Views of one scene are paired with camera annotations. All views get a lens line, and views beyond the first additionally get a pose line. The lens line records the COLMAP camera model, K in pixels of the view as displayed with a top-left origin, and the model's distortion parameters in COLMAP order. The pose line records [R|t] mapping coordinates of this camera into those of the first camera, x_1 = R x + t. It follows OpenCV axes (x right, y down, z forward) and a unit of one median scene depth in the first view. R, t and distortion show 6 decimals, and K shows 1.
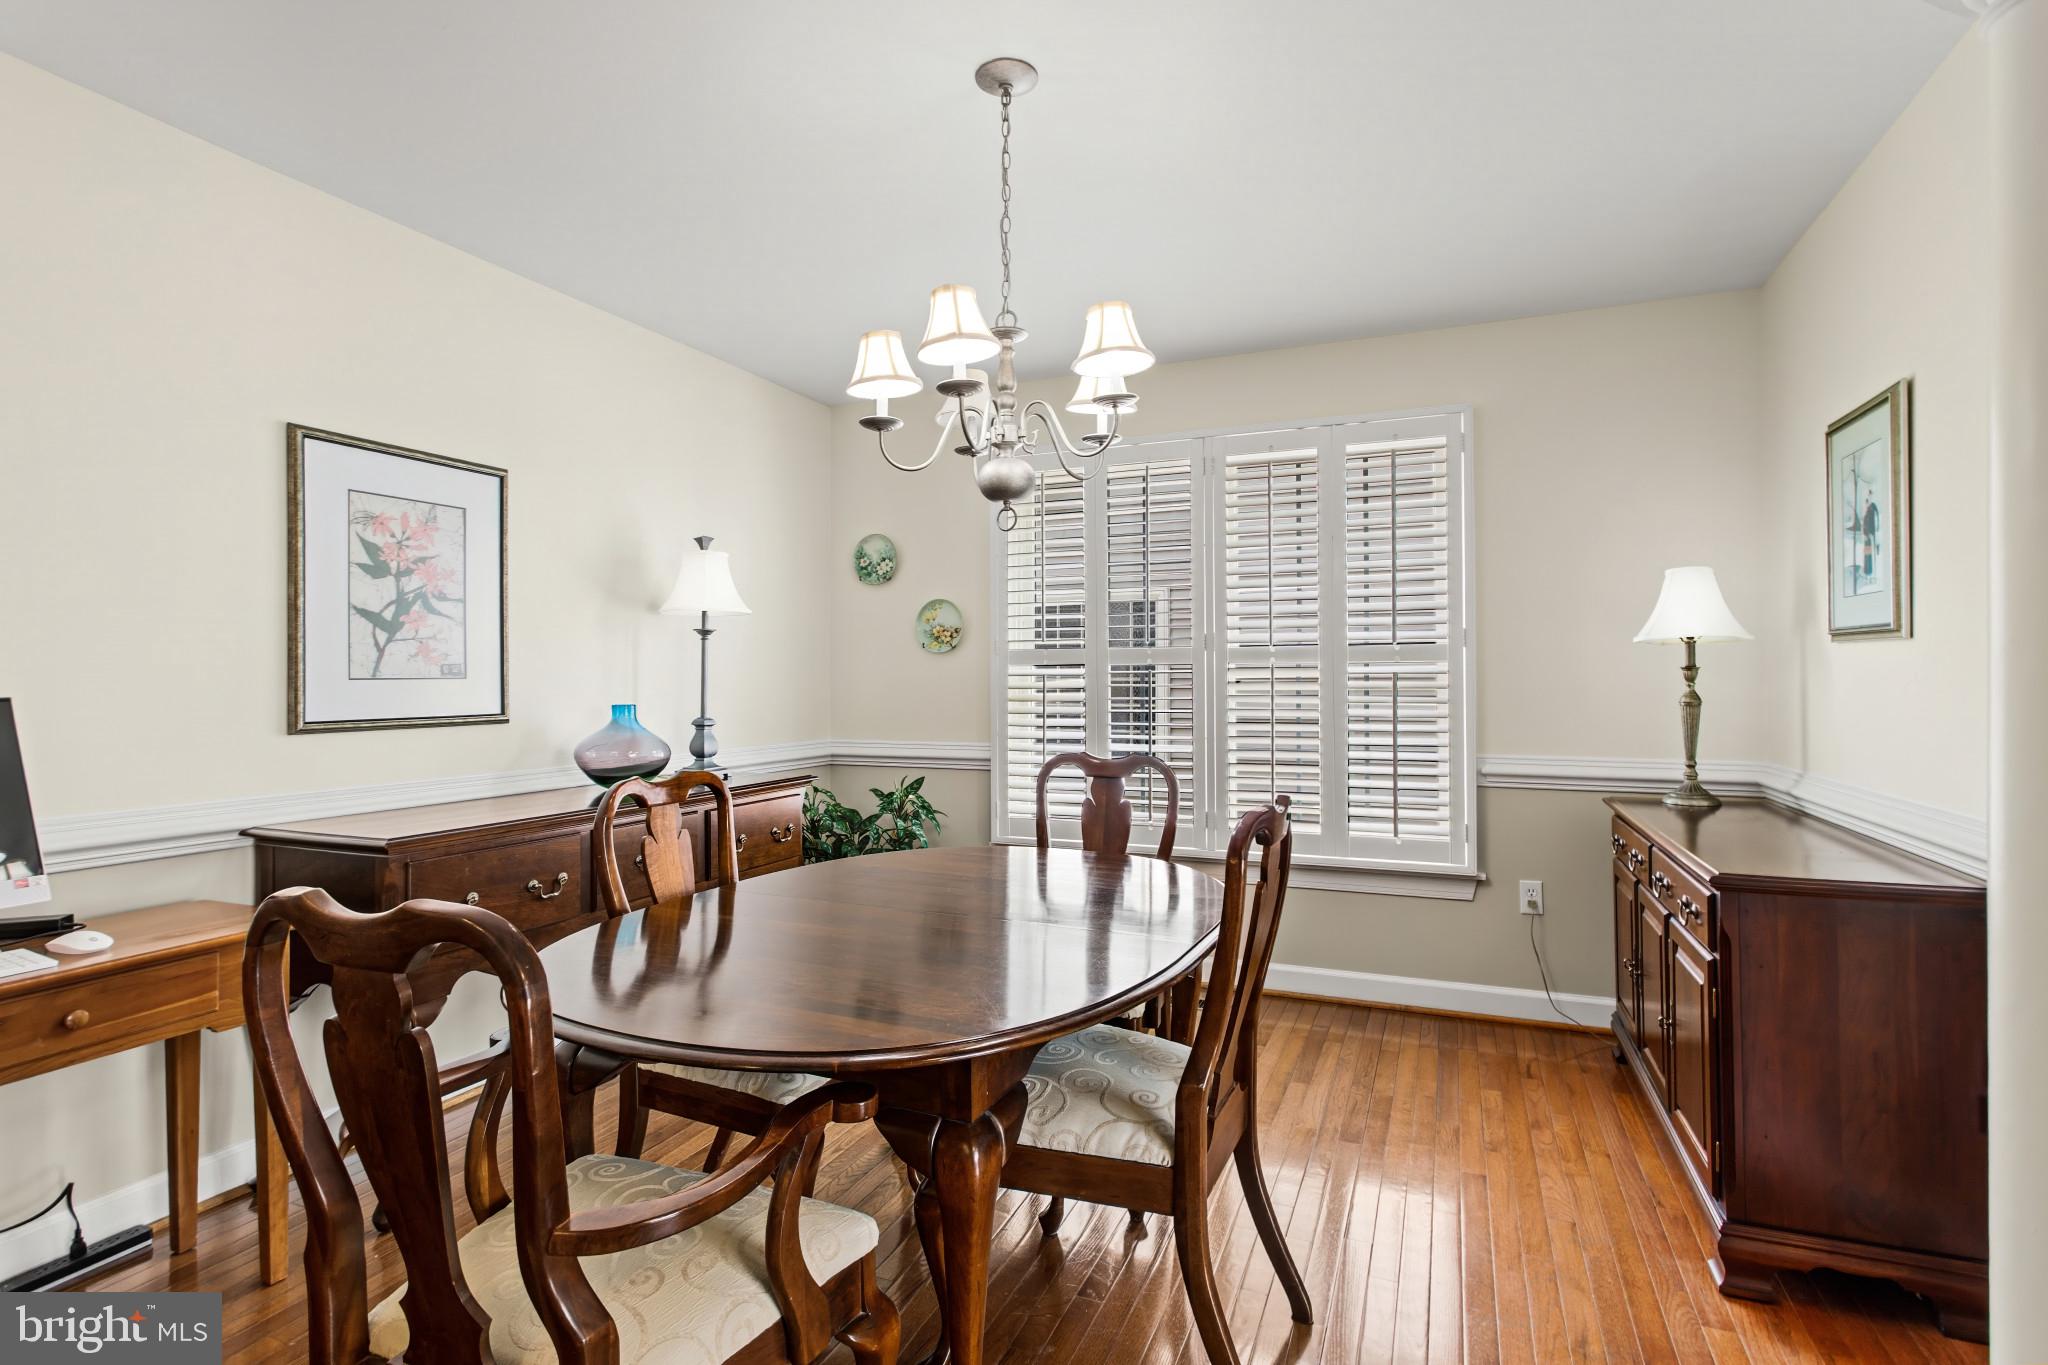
lens RADIAL K [[1045.3, 0, 1026.5], [0, 1045.3, 666.9], [0, 0, 1]] dist [-0.004096, -0.001016]
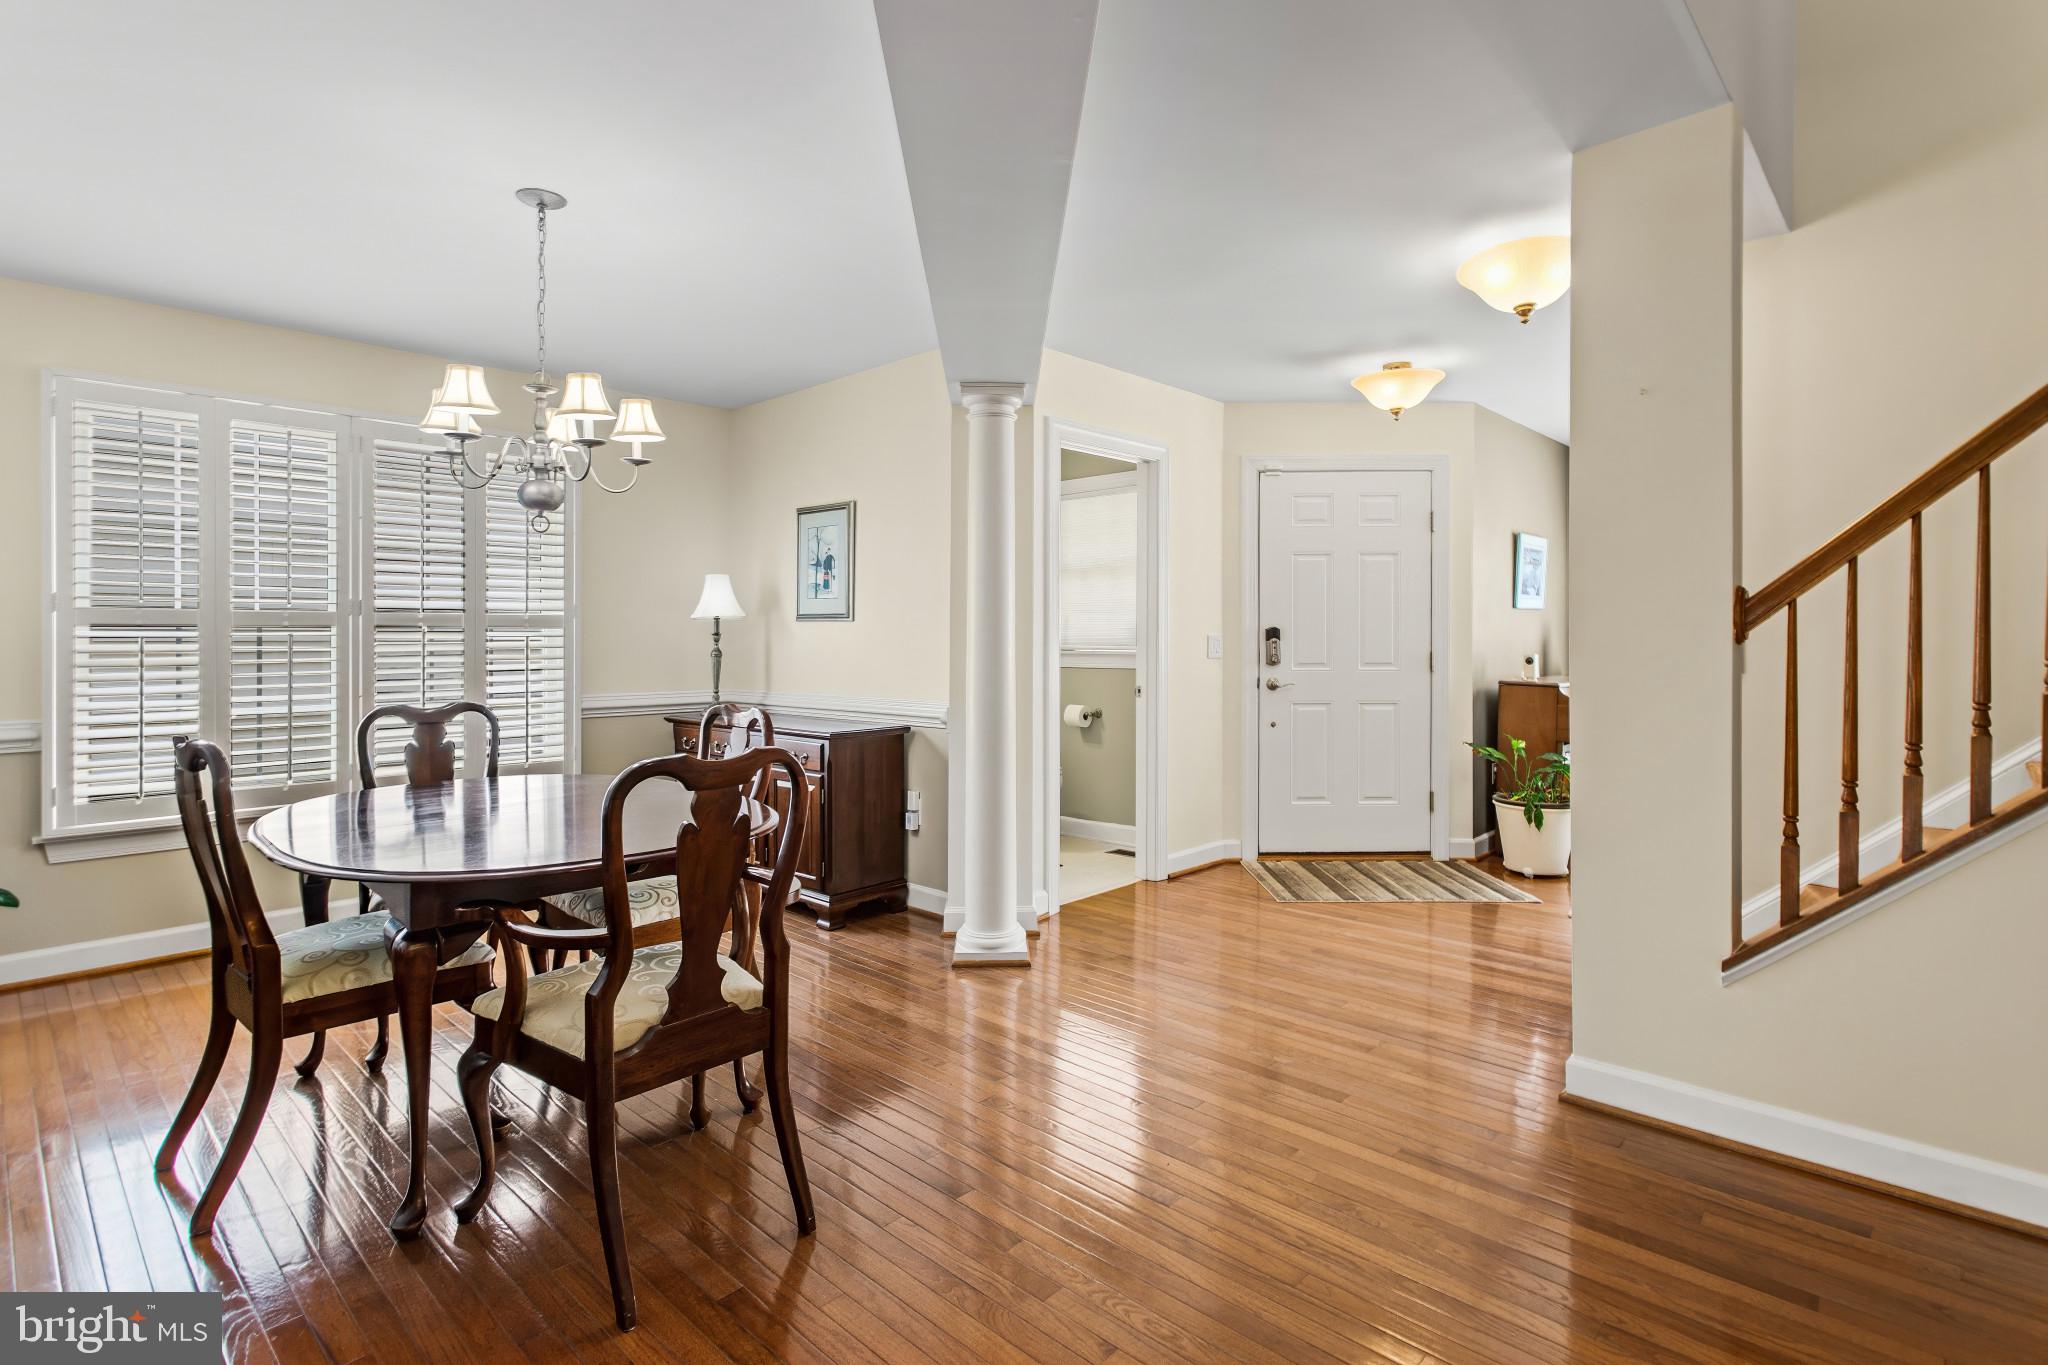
lens RADIAL K [[1112.1, 0, 1012.2], [0, 1112.1, 663.1], [0, 0, 1]] dist [-0.001471, -0.000182]
pose [[0.327796, -0.020784, 0.944520, -1.056391], [-0.003739, 0.999722, 0.023296, 0.004308], [-0.944741, -0.011168, 0.327627, -0.056158]]
